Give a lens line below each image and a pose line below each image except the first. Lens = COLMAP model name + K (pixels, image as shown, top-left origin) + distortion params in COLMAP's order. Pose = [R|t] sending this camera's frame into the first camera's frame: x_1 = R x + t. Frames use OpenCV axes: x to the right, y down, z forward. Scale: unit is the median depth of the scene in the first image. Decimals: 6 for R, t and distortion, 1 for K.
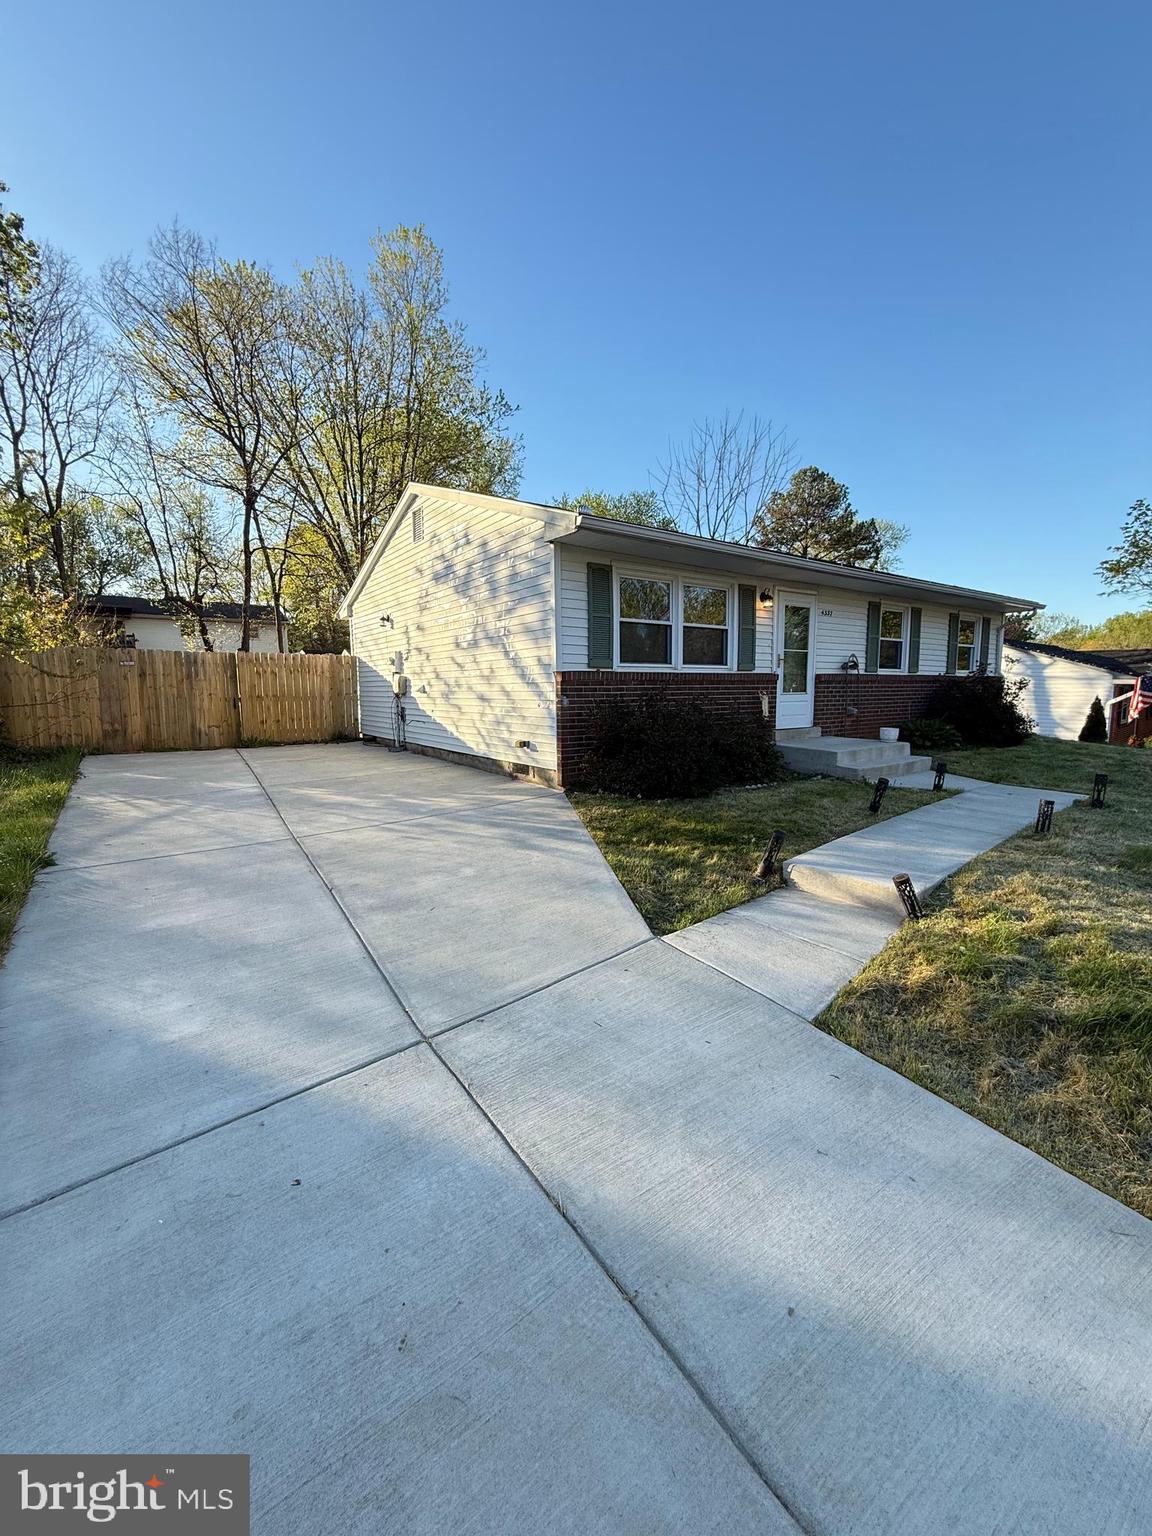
lens RADIAL K [[613.1, 0, 578.2], [0, 613.1, 762.7], [0, 0, 1]] dist [0.025653, 0.000091]
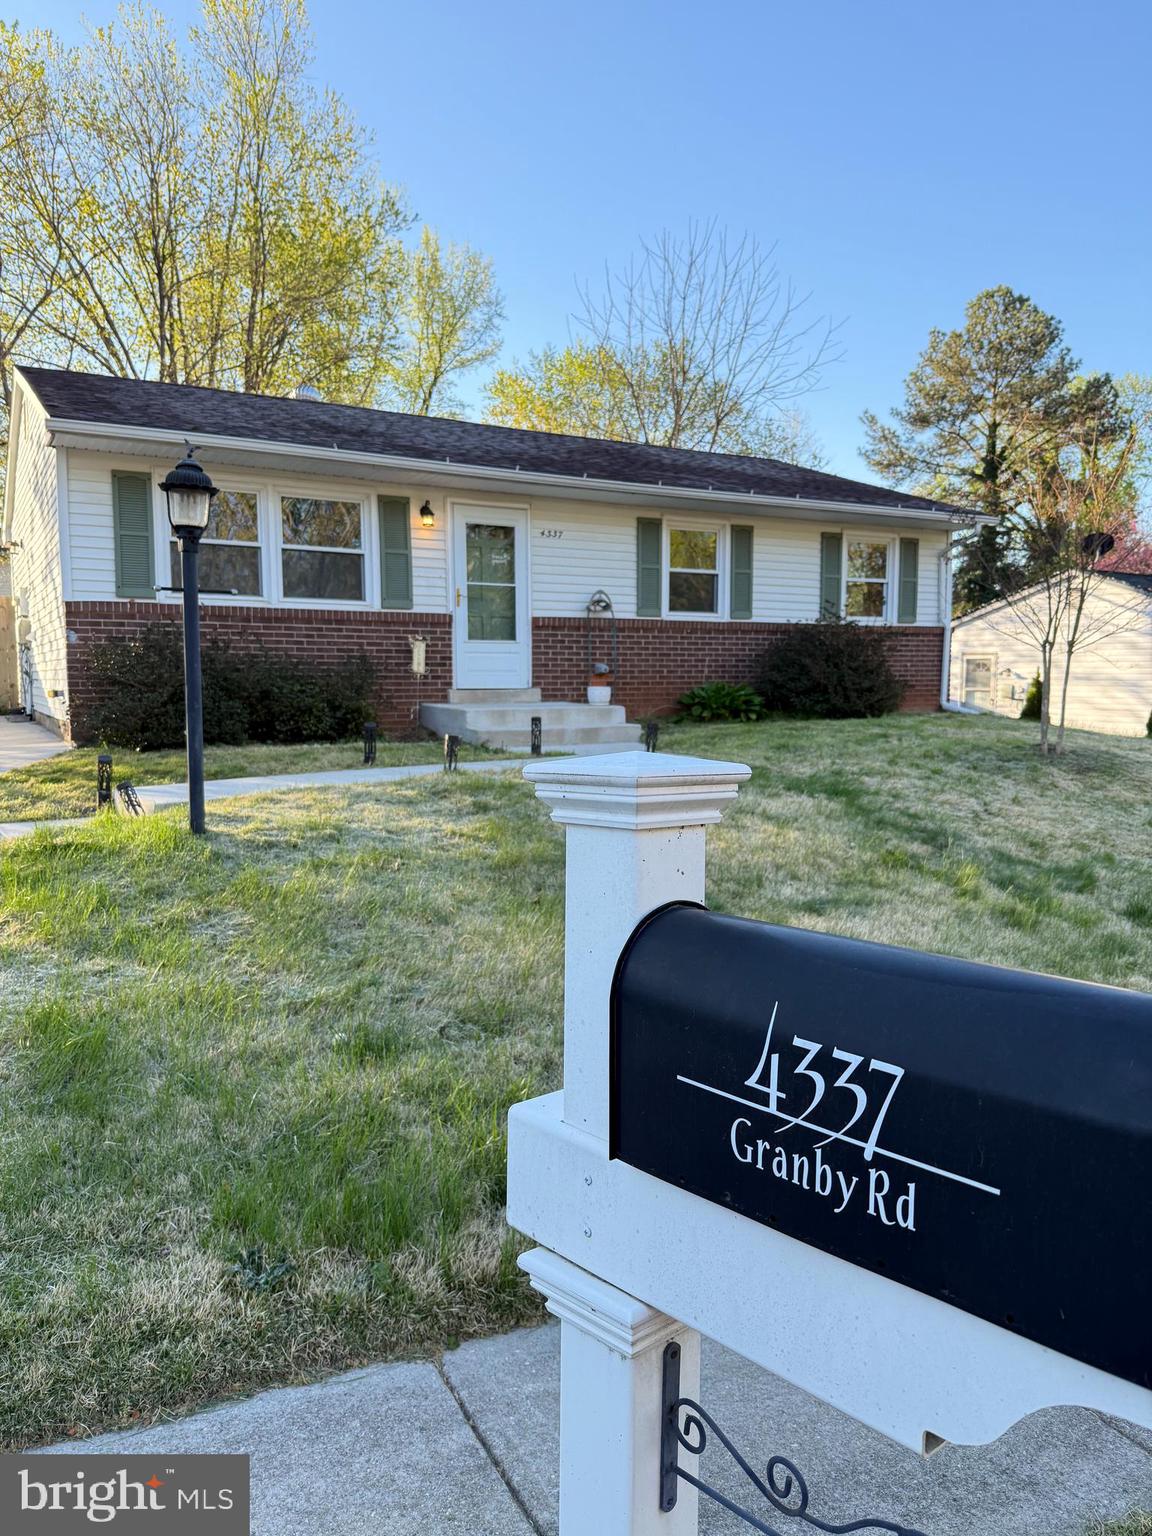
lens RADIAL K [[1101.5, 0, 574.9], [0, 1101.5, 769.2], [0, 0, 1]] dist [0.030470, -0.002679]
pose [[0.995400, 0.014512, -0.094698, 0.586149], [-0.018008, 0.999183, -0.036167, 0.088010], [0.094096, 0.037706, 0.994849, -0.304244]]
